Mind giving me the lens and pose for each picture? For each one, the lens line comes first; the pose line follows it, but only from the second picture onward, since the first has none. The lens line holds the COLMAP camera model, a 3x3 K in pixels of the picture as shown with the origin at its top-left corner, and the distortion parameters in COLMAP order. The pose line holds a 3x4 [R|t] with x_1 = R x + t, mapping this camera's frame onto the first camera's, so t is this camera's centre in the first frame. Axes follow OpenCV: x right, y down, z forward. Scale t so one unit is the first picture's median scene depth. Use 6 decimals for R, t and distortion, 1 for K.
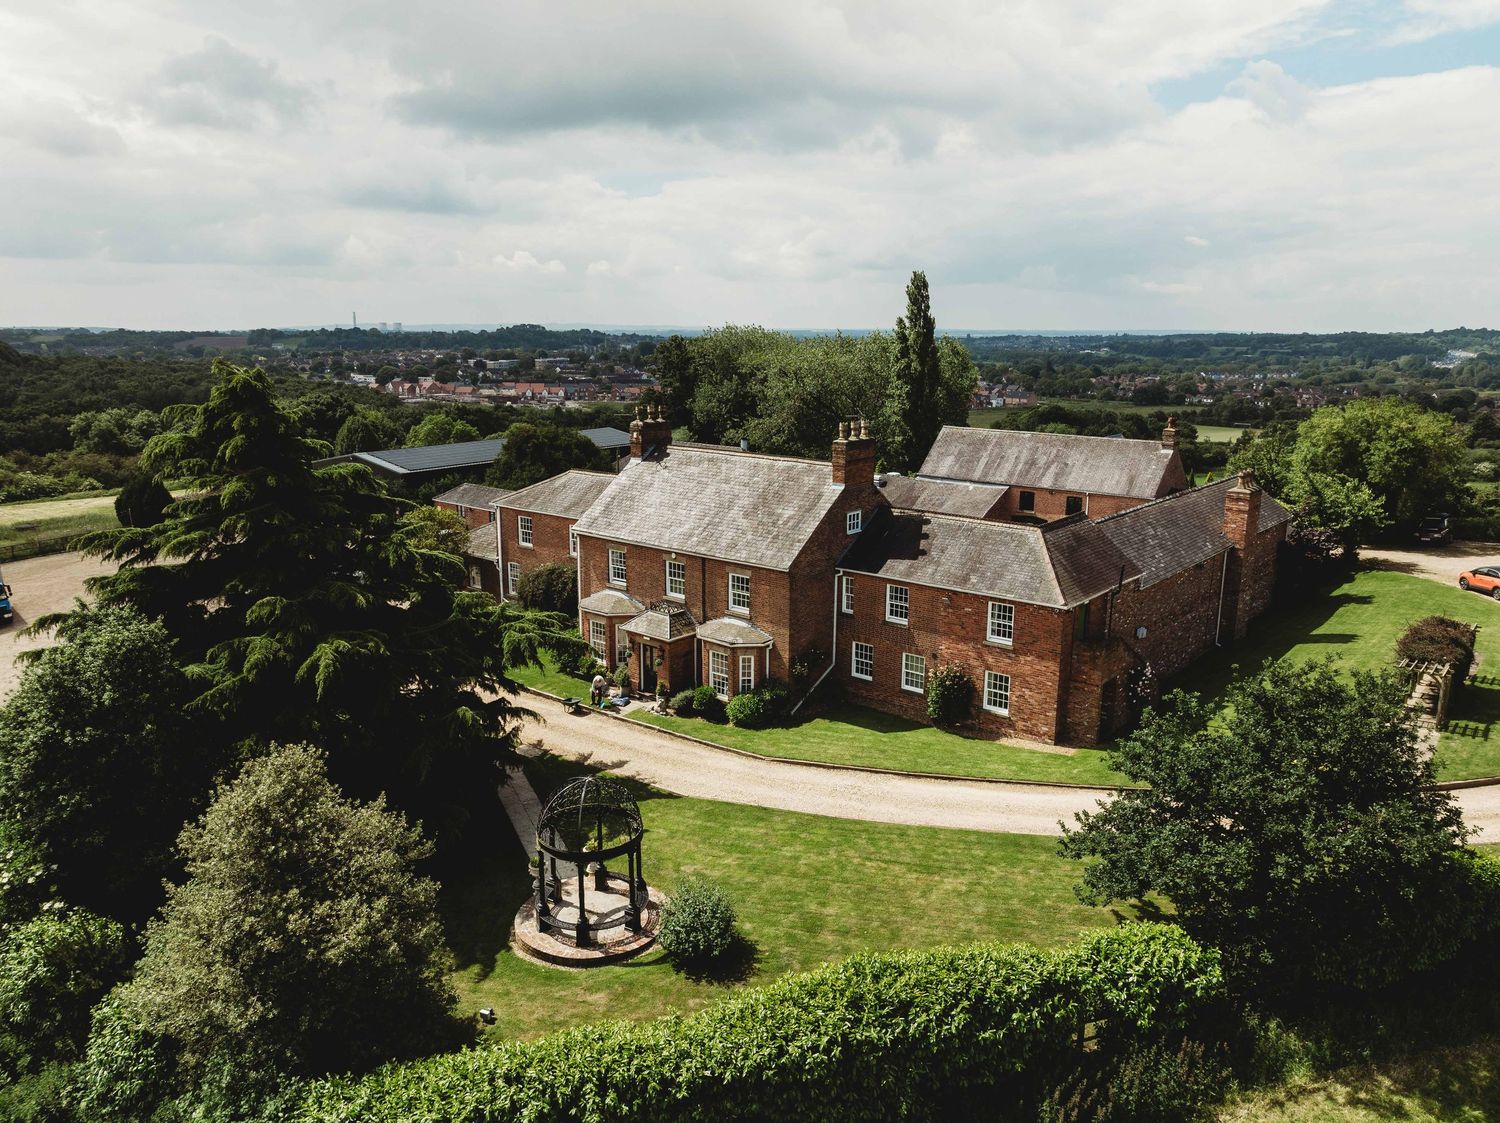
lens RADIAL K [[1084.0, 0, 750.0], [0, 1084.0, 561.5], [0, 0, 1]] dist [-0.036625, -0.002670]
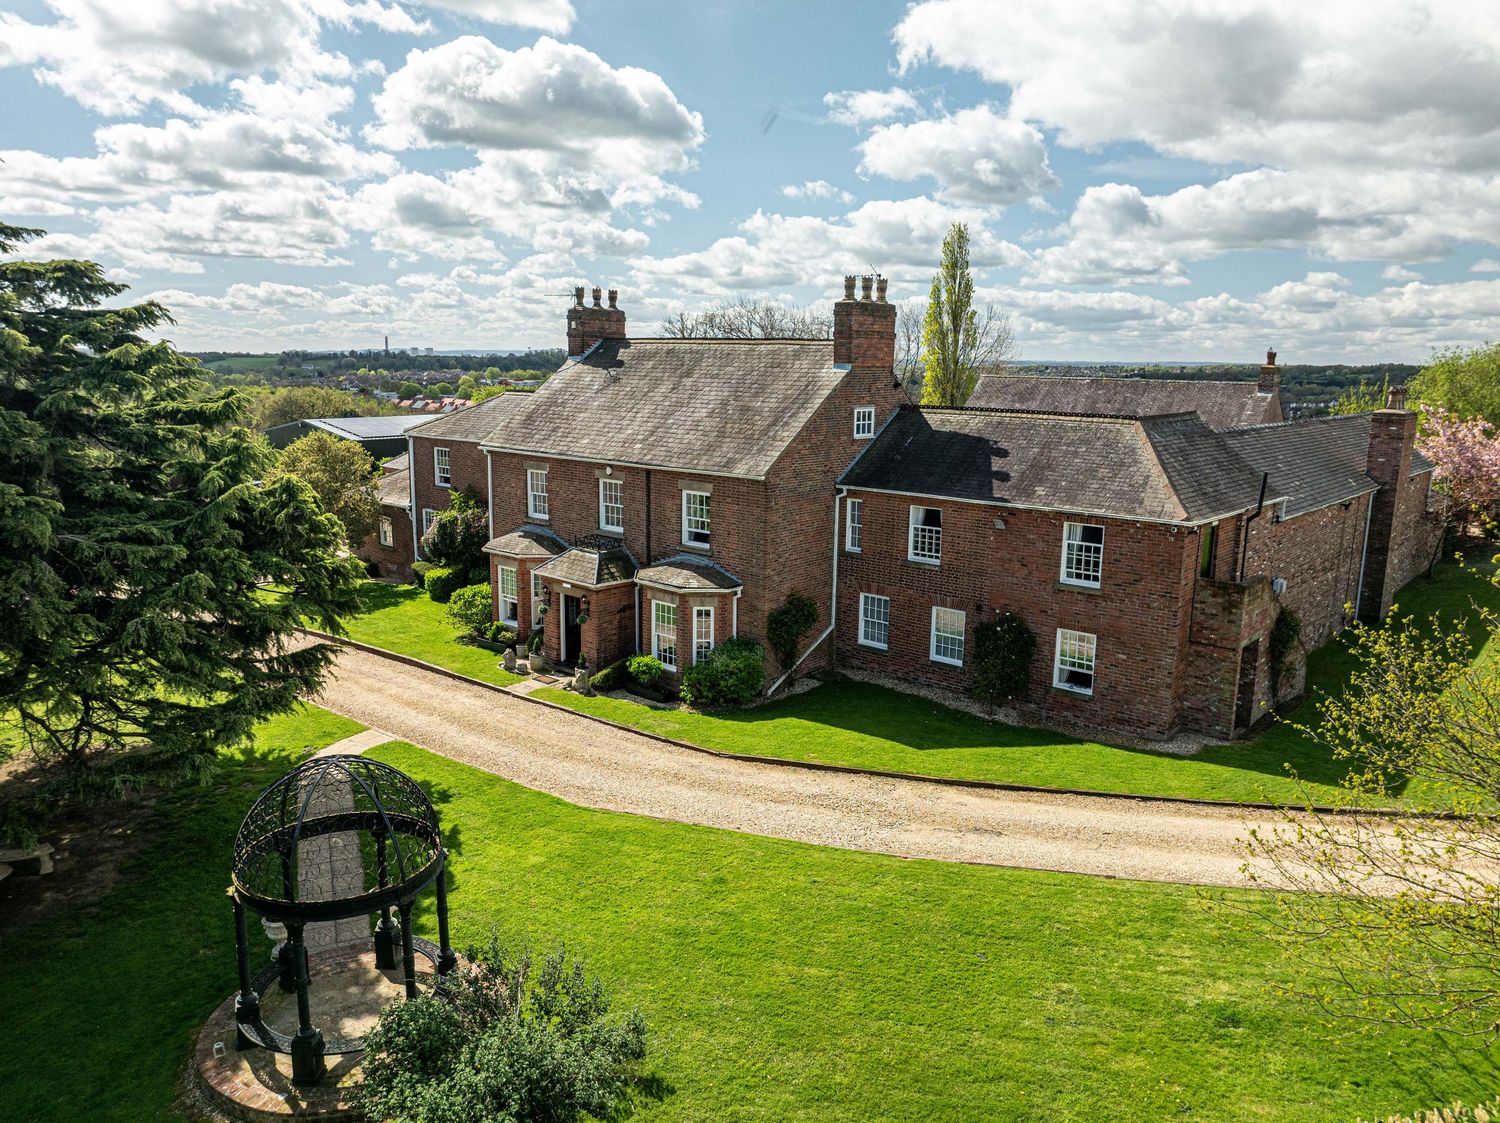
lens RADIAL K [[1084.0, 0, 750.0], [0, 1084.0, 561.5], [0, 0, 1]] dist [-0.036625, -0.002670]
pose [[0.999638, 0.013617, -0.023208, 0.039924], [-0.014212, 0.999569, -0.025675, 0.072310], [0.022848, 0.025995, 0.999401, 0.302627]]
